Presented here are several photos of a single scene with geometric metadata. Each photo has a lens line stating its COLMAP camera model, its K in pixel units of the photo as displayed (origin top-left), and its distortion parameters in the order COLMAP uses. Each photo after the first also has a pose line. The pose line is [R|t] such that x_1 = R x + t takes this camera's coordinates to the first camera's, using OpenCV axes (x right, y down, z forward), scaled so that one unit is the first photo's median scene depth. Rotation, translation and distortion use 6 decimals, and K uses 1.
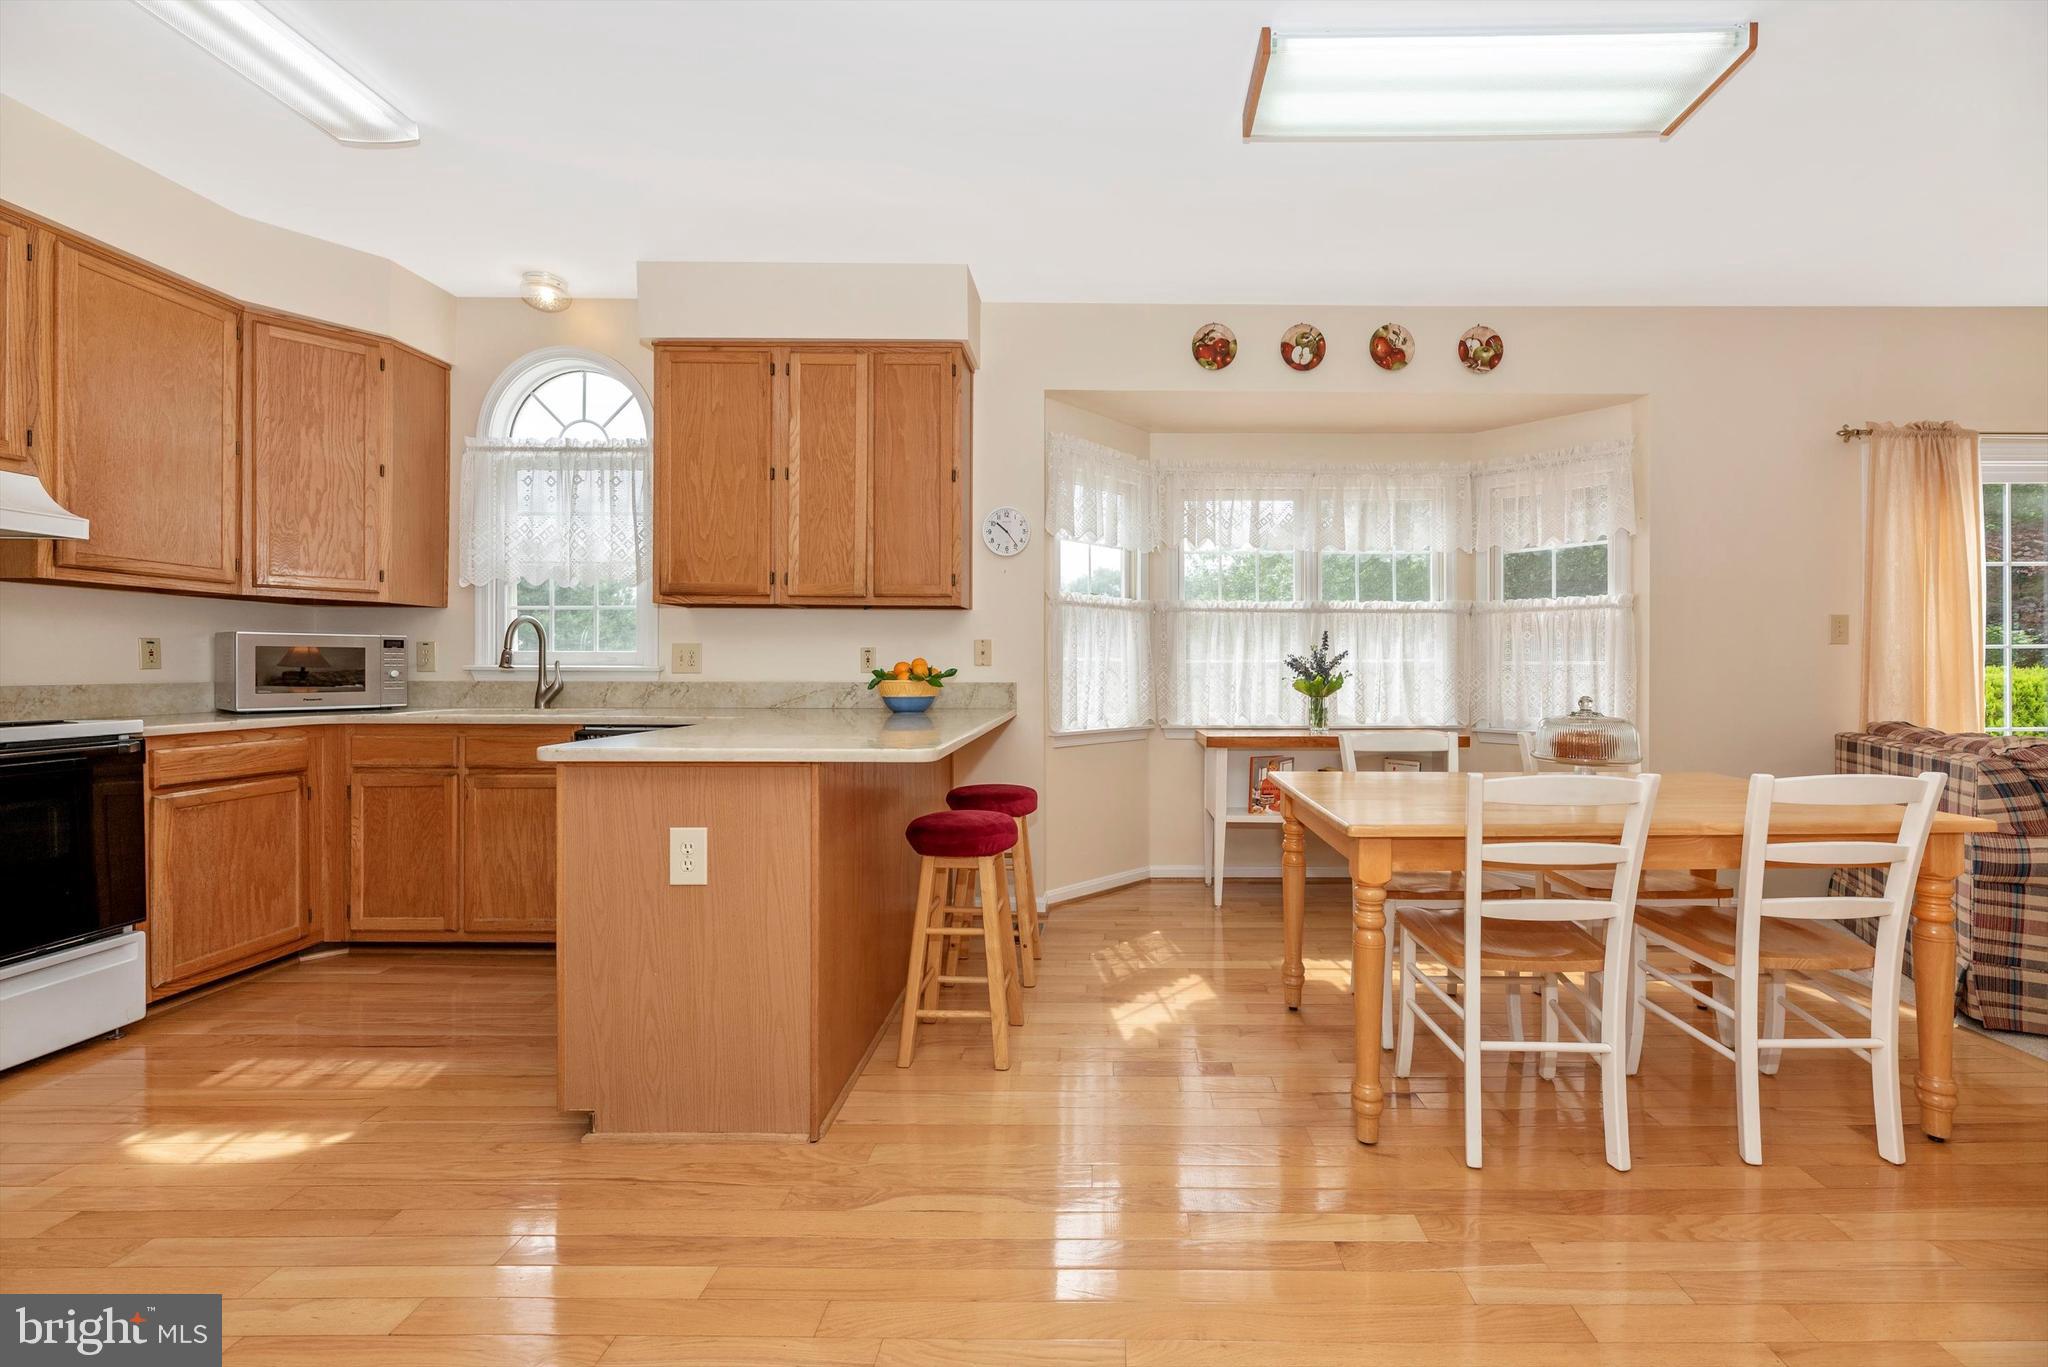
lens RADIAL K [[835.9, 0, 1094.9], [0, 835.9, 683.1], [0, 0, 1]] dist [0.003333, 0.000351]
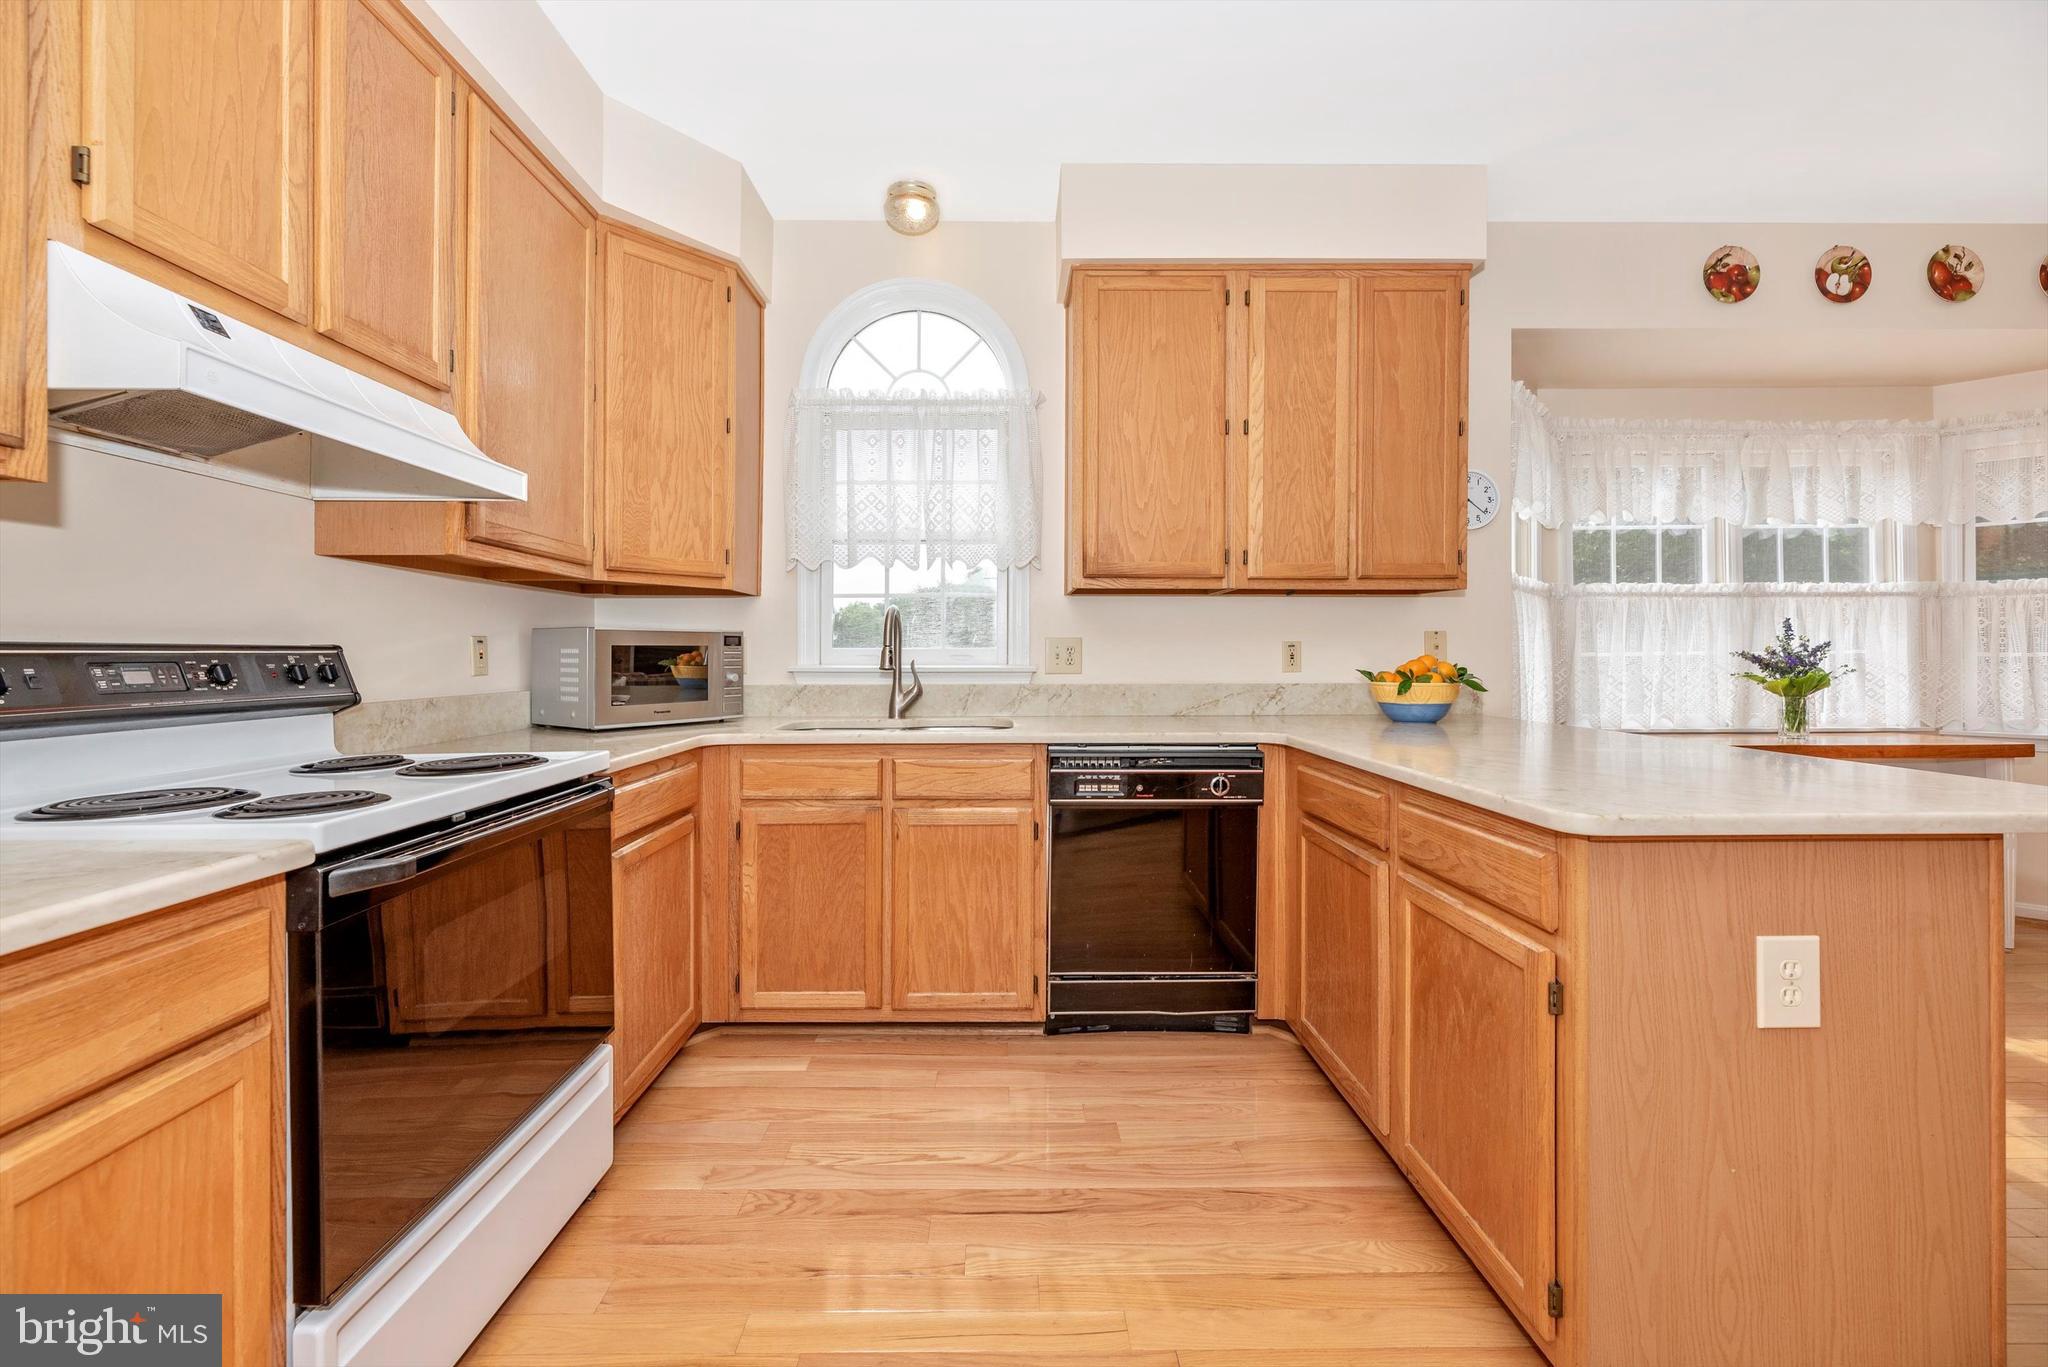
lens RADIAL K [[835.9, 0, 1046.7], [0, 835.9, 656.2], [0, 0, 1]] dist [0.003333, 0.000351]
pose [[0.999926, -0.004652, 0.011263, -0.572553], [0.004874, 0.999794, -0.019713, -0.014582], [-0.011169, 0.019767, 0.999742, 0.202713]]
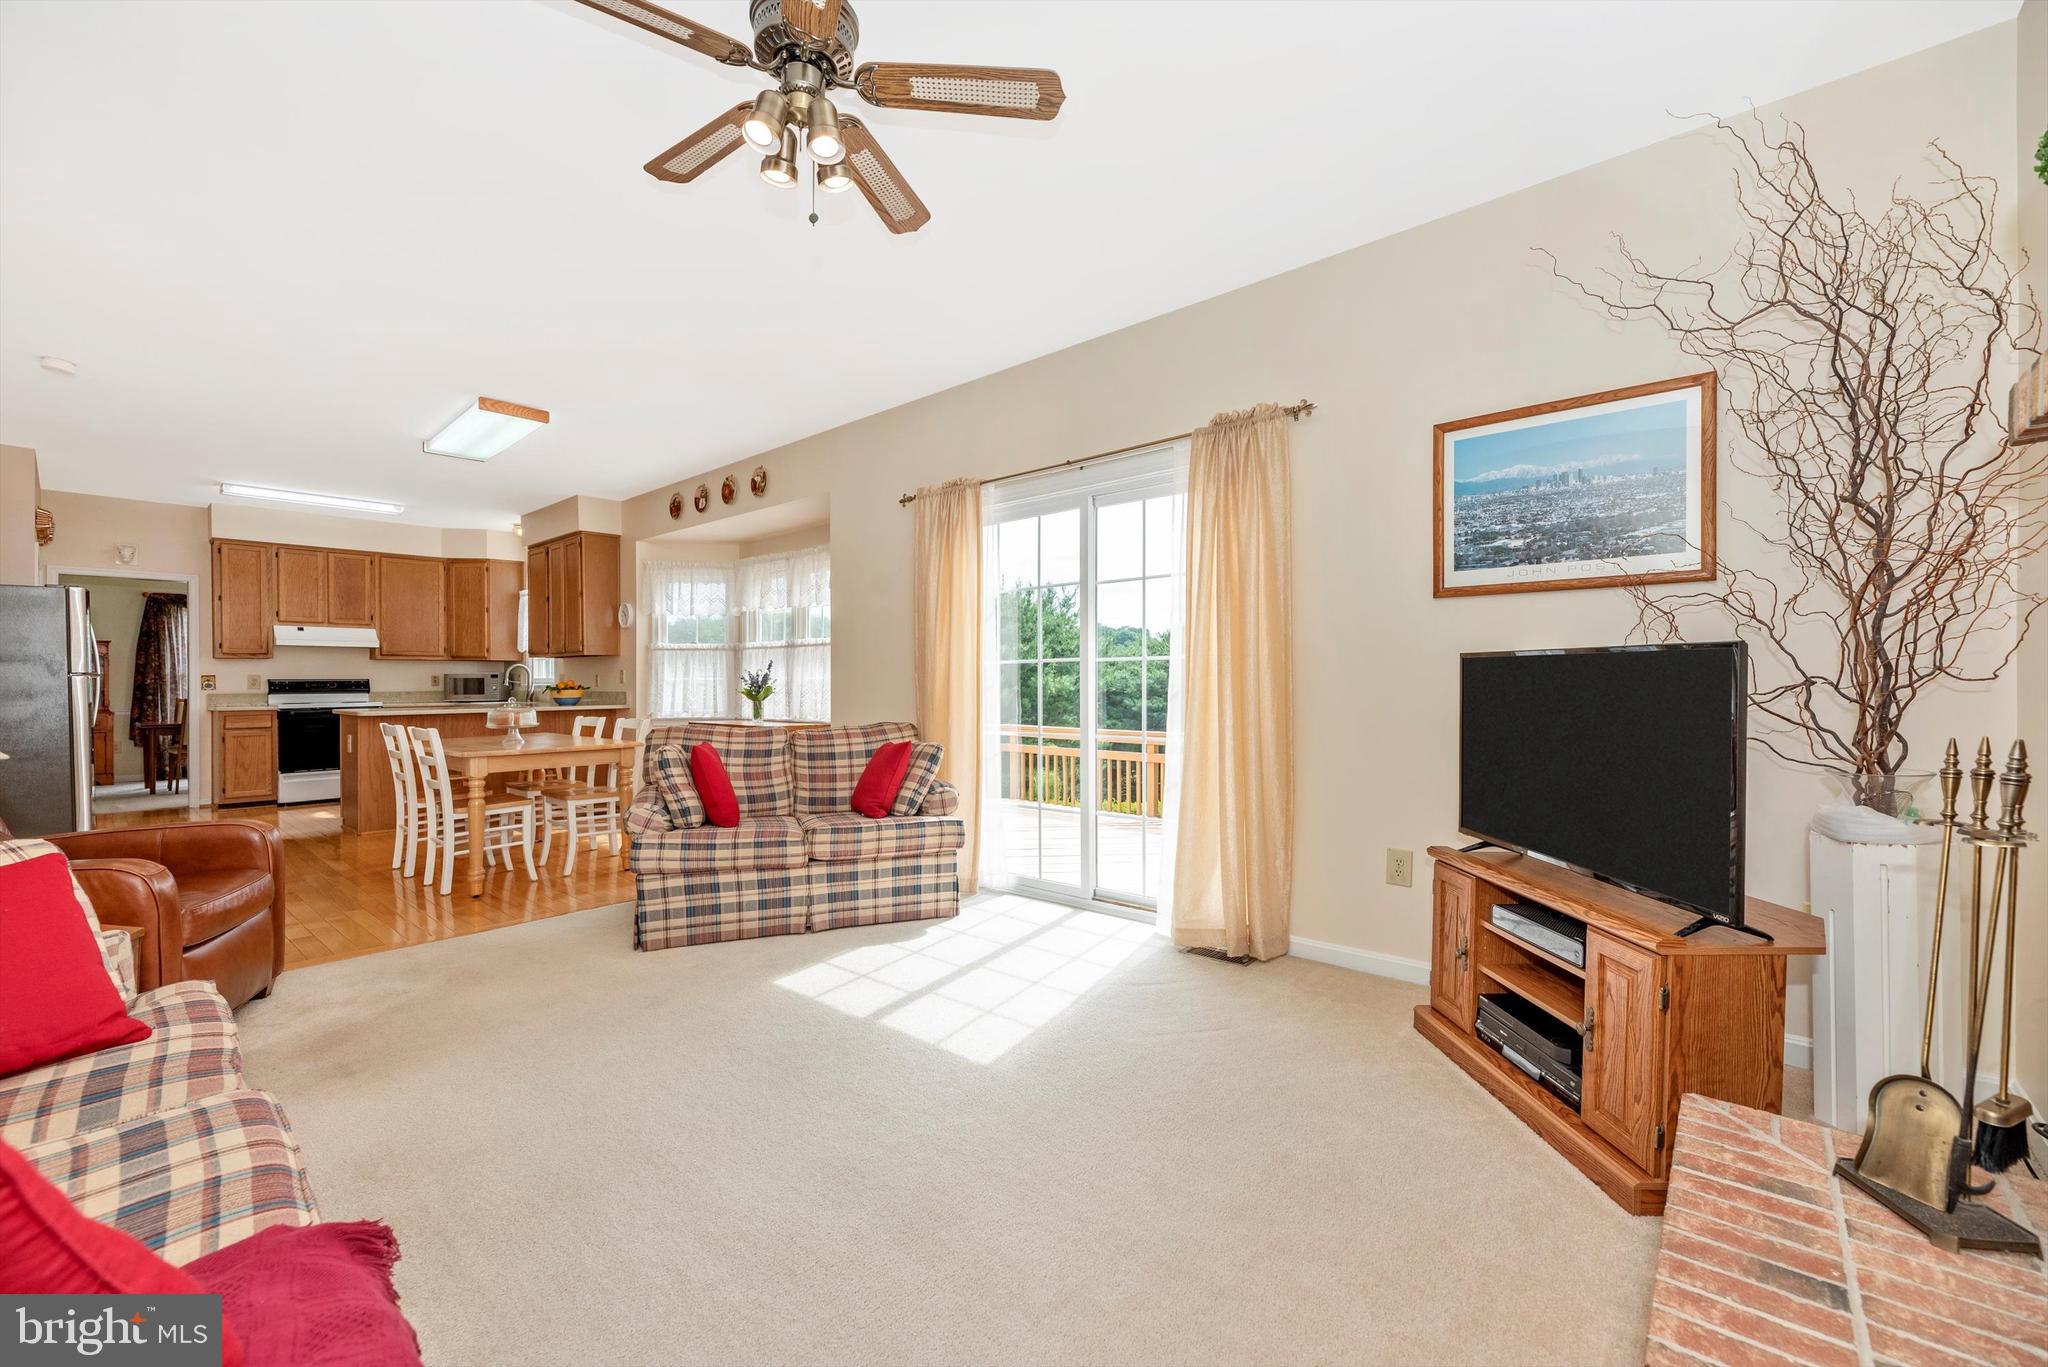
lens RADIAL K [[816.2, 0, 1023.3], [0, 816.2, 680.2], [0, 0, 1]] dist [0.001948, 0.000039]
pose [[0.759072, -0.006749, -0.650972, 1.953003], [-0.004627, 0.999865, -0.015762, -0.001292], [0.650991, 0.014977, 0.758938, 0.166463]]
